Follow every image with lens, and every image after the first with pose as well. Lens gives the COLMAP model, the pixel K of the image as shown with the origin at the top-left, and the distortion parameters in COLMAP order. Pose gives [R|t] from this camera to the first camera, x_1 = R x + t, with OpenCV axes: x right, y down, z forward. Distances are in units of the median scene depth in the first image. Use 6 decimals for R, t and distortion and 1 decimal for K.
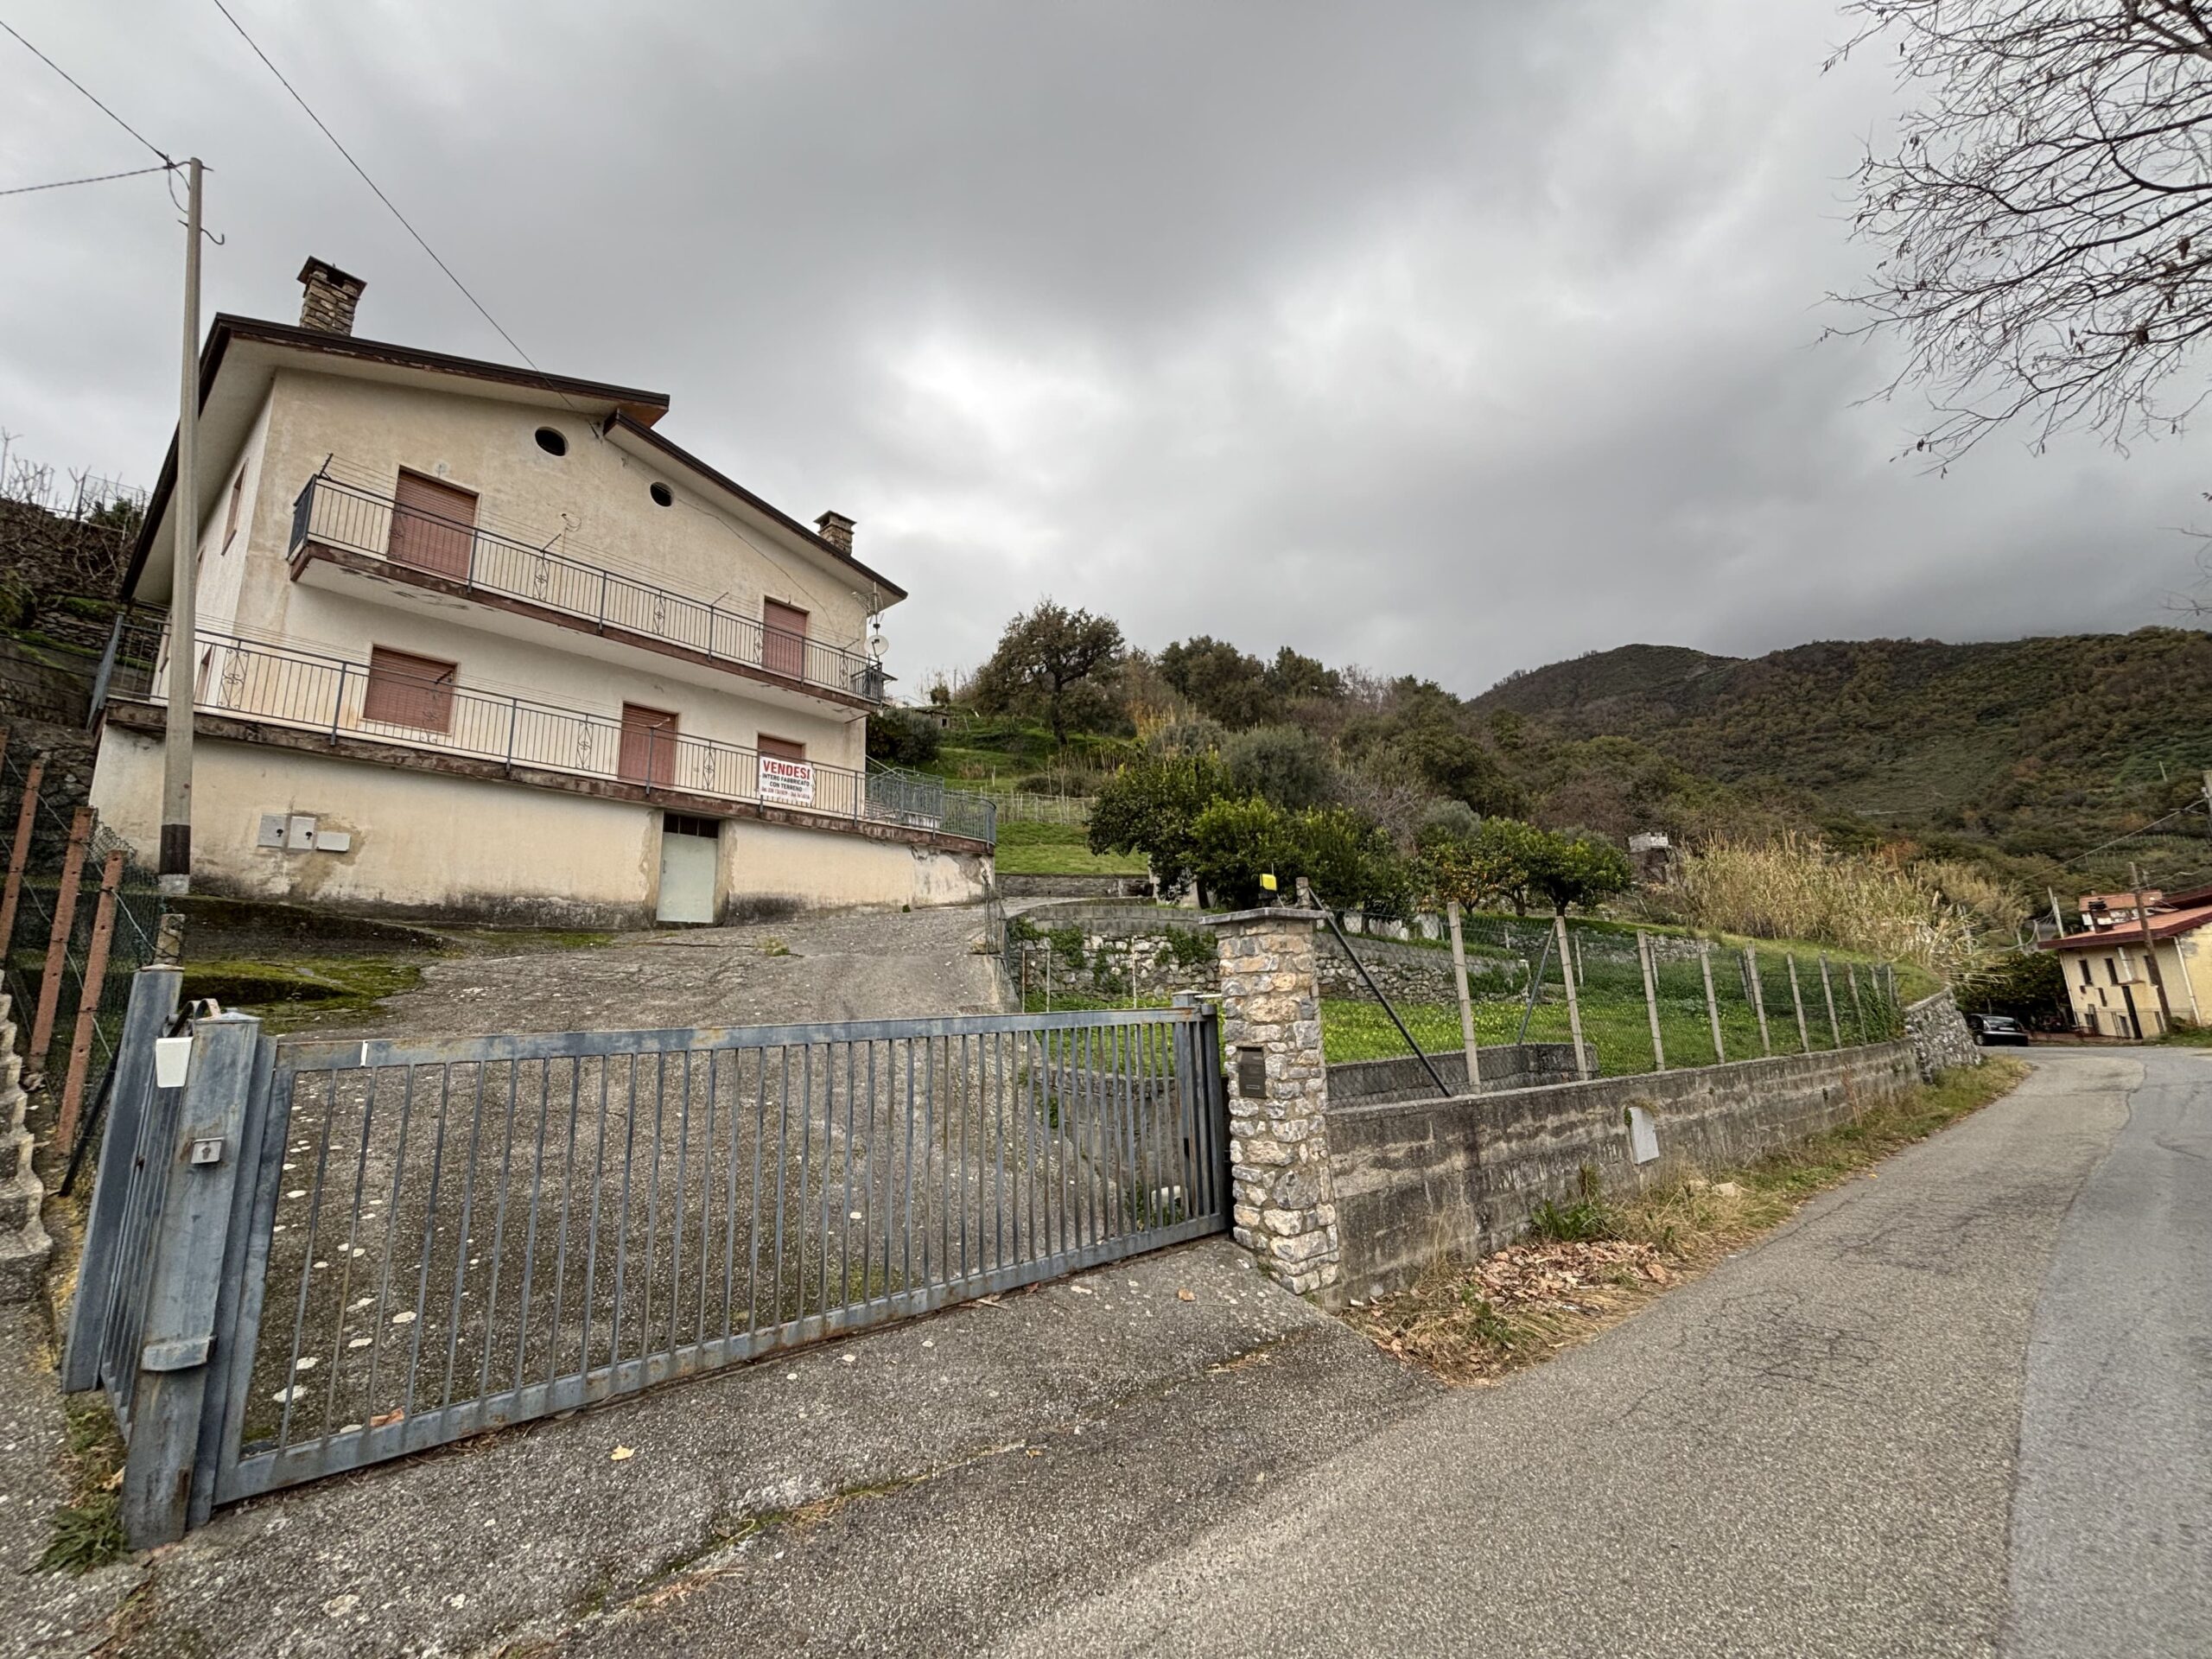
lens RADIAL K [[885.8, 0, 1100.5], [0, 885.8, 817.2], [0, 0, 1]] dist [-0.001857, -0.002220]
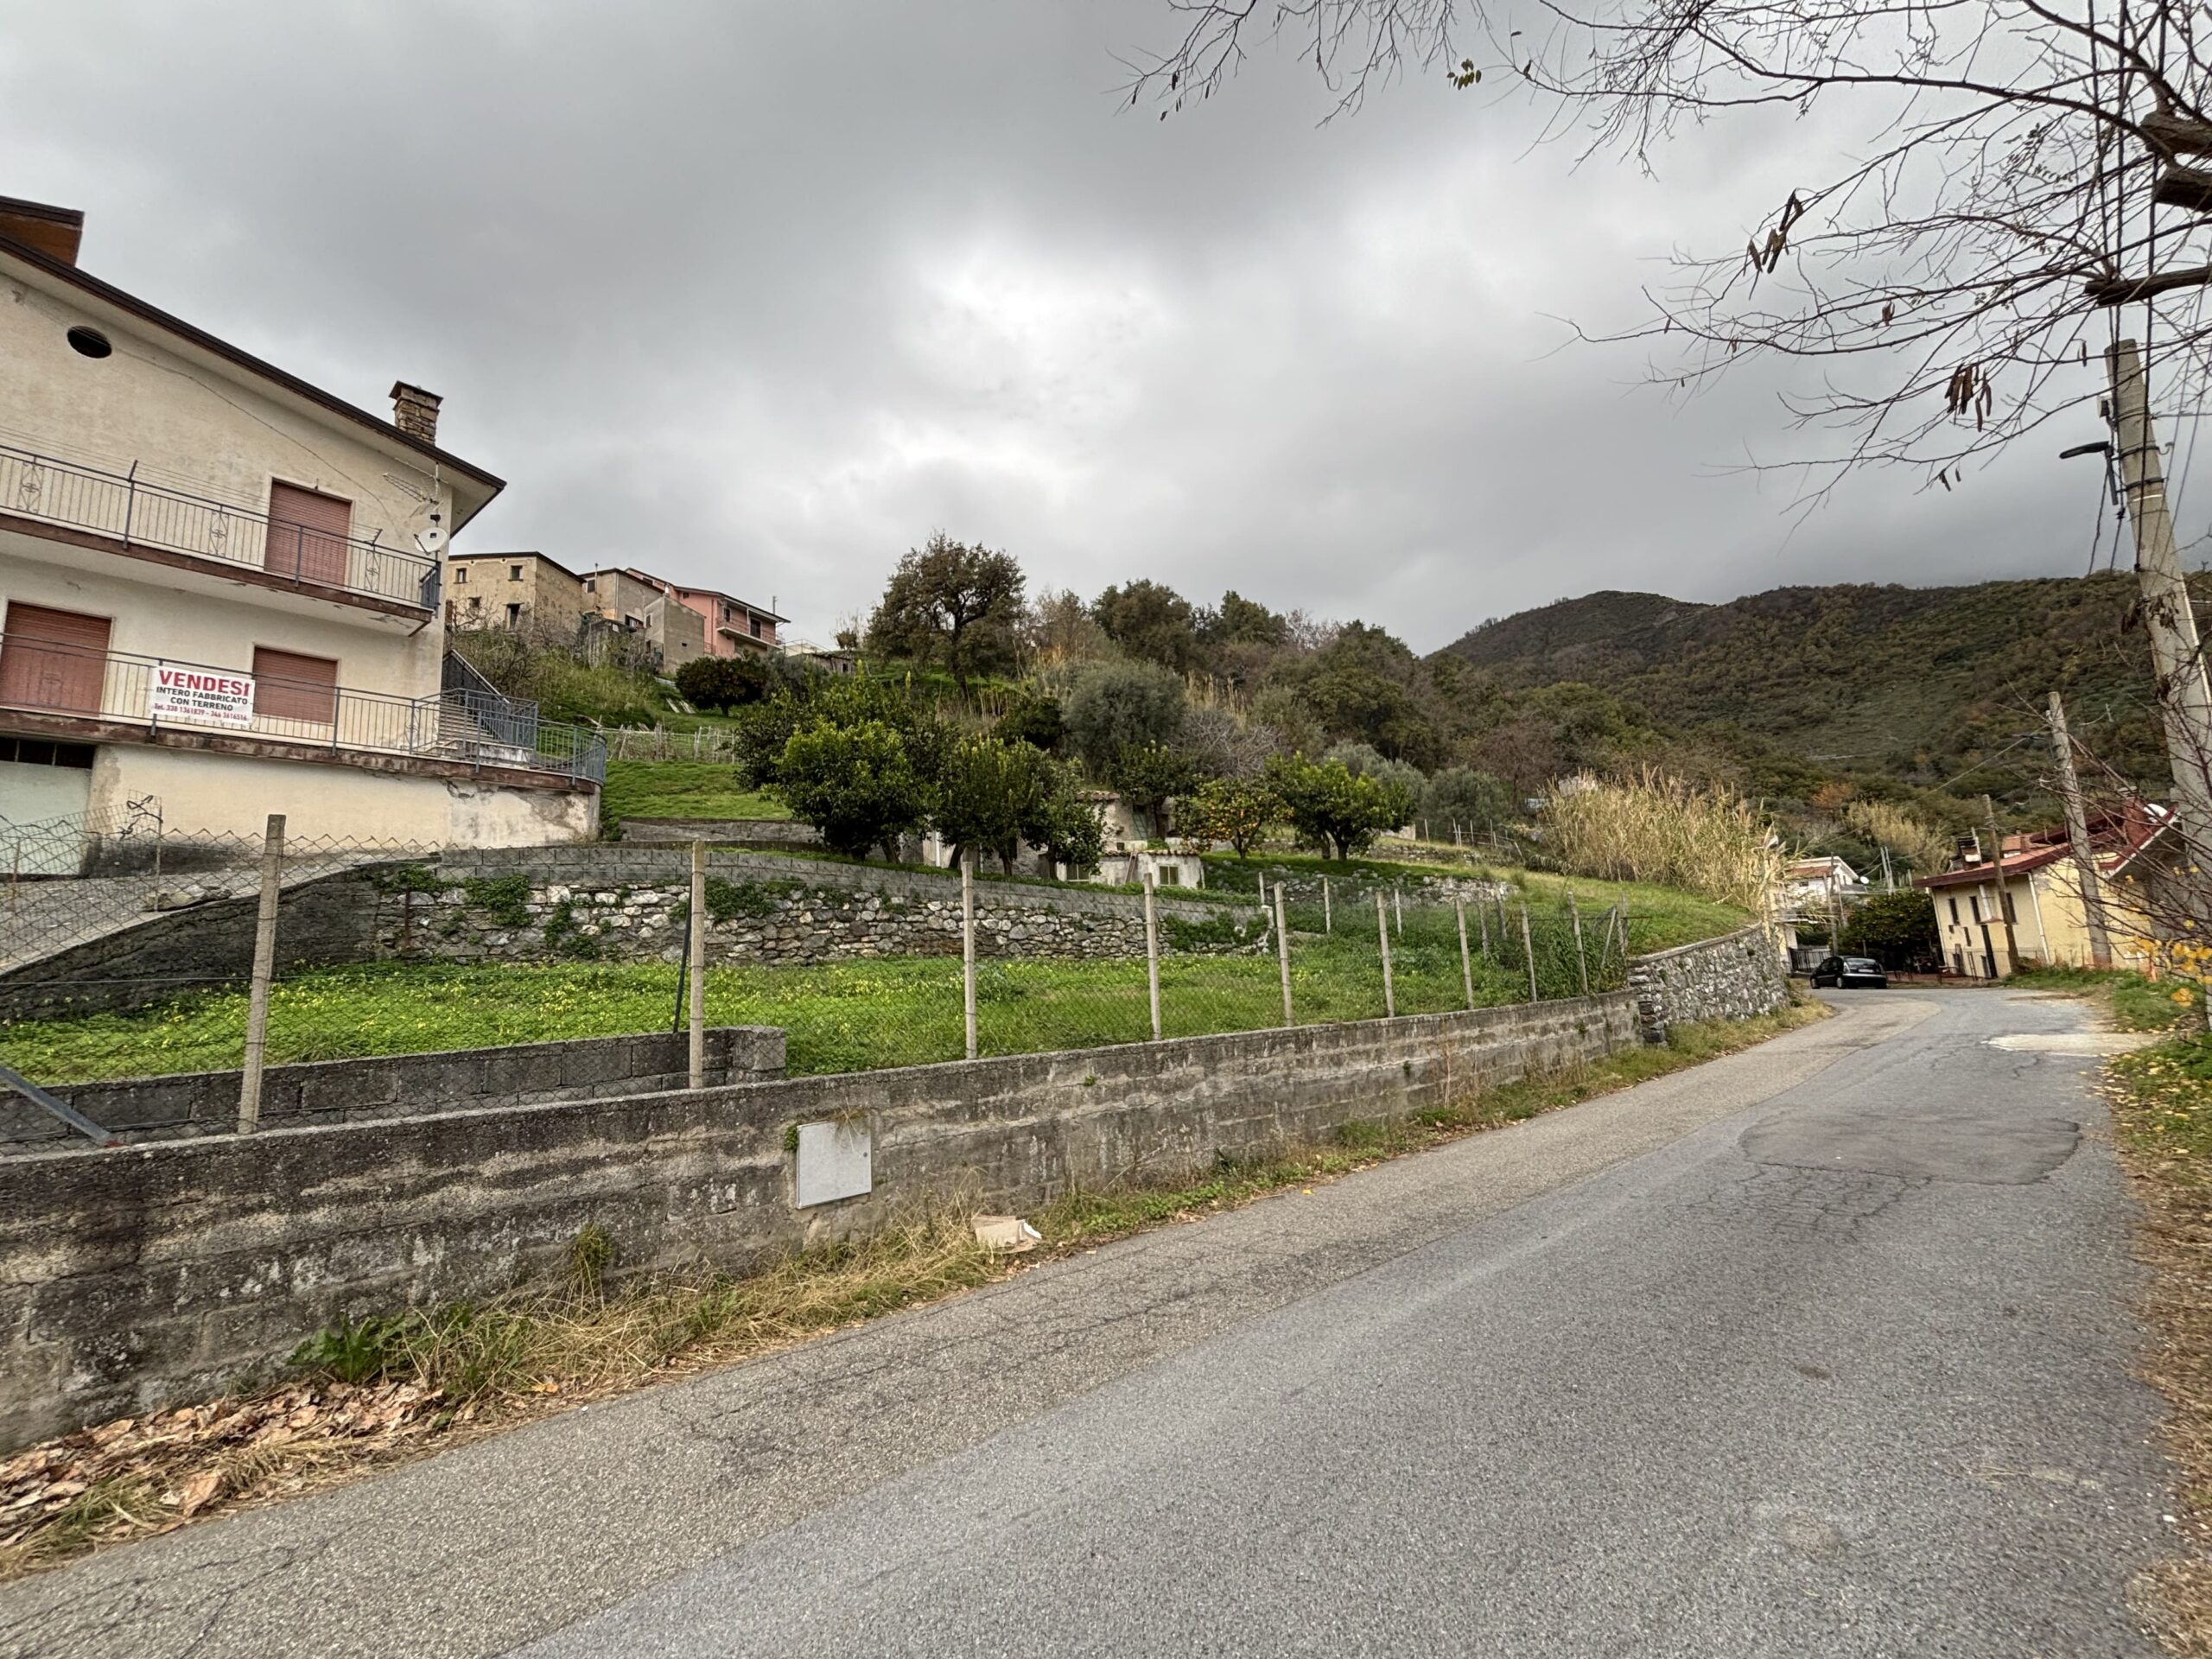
lens RADIAL K [[886.9, 0, 1109.7], [0, 886.9, 820.2], [0, 0, 1]] dist [-0.001800, -0.000981]
pose [[0.999480, -0.012177, 0.029855, 0.103416], [0.010487, 0.998369, 0.056127, 0.007820], [-0.030489, -0.055784, 0.997977, 0.042003]]
